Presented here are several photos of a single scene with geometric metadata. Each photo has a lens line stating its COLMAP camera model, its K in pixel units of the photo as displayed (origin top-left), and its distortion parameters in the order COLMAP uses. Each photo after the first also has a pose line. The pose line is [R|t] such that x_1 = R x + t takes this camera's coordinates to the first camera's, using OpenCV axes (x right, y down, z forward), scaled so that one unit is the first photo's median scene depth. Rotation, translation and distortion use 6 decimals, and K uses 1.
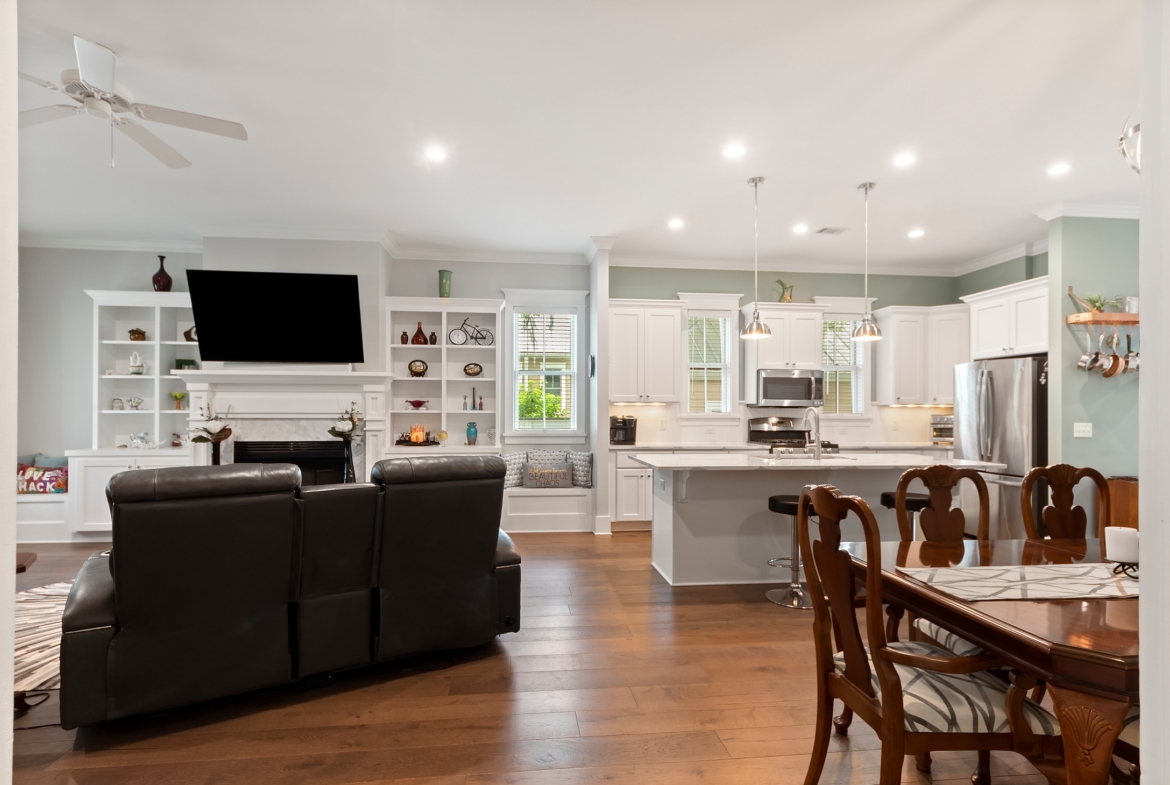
lens RADIAL K [[567.9, 0, 569.4], [0, 567.9, 407.9], [0, 0, 1]] dist [0.000147, -0.000339]
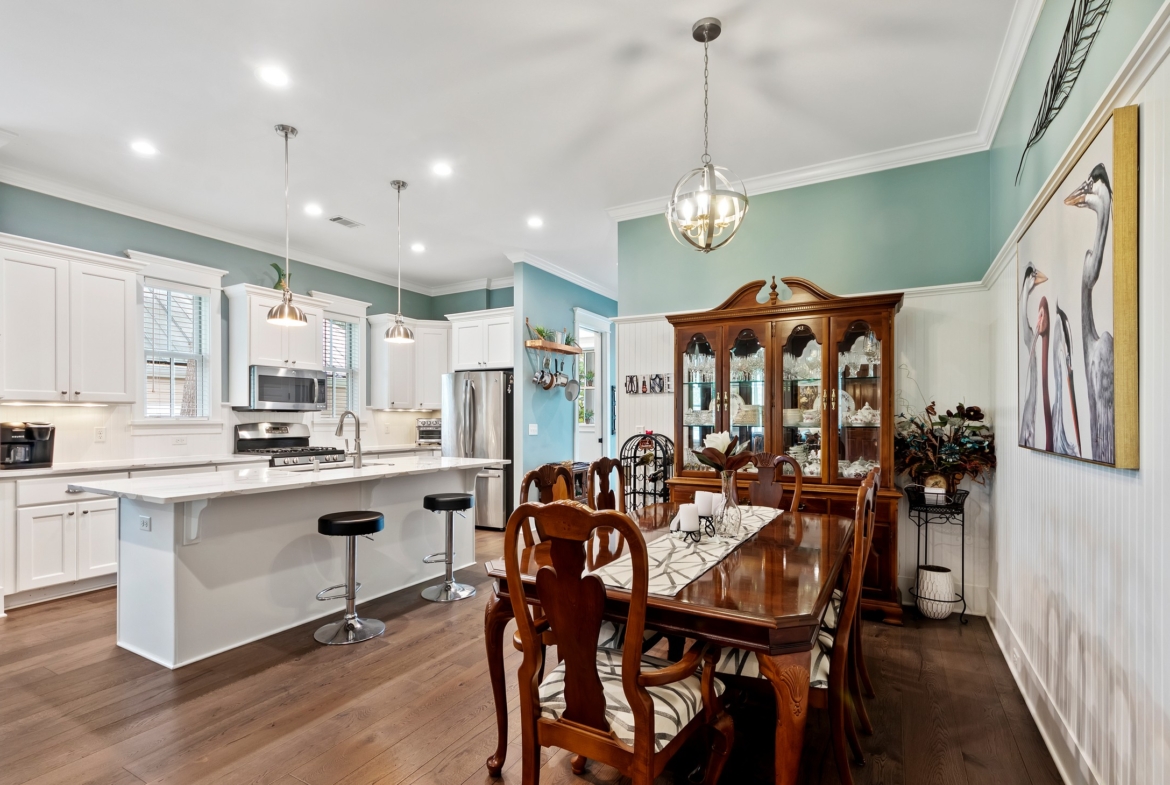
lens RADIAL K [[550.7, 0, 578.2], [0, 550.7, 417.1], [0, 0, 1]] dist [-0.000317, -0.000127]
pose [[0.574413, -0.002089, 0.818563, -0.068837], [-0.003246, 0.999983, 0.004830, 0.003673], [-0.818559, -0.005431, 0.574396, 0.184454]]
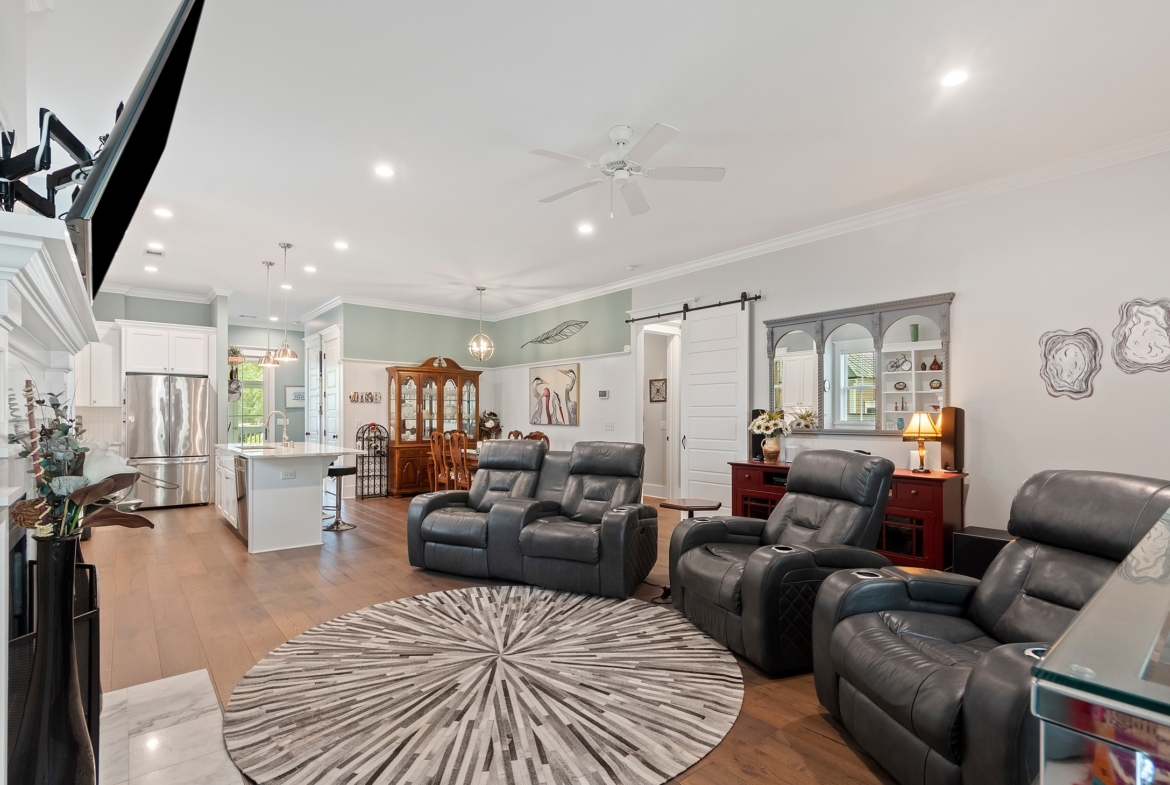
lens RADIAL K [[550.7, 0, 578.2], [0, 550.7, 417.1], [0, 0, 1]] dist [-0.000317, -0.000127]
pose [[-0.549452, -0.008914, 0.835478, -1.049096], [-0.013116, 0.999912, 0.002042, 0.002304], [-0.835422, -0.009836, -0.549521, 1.018460]]
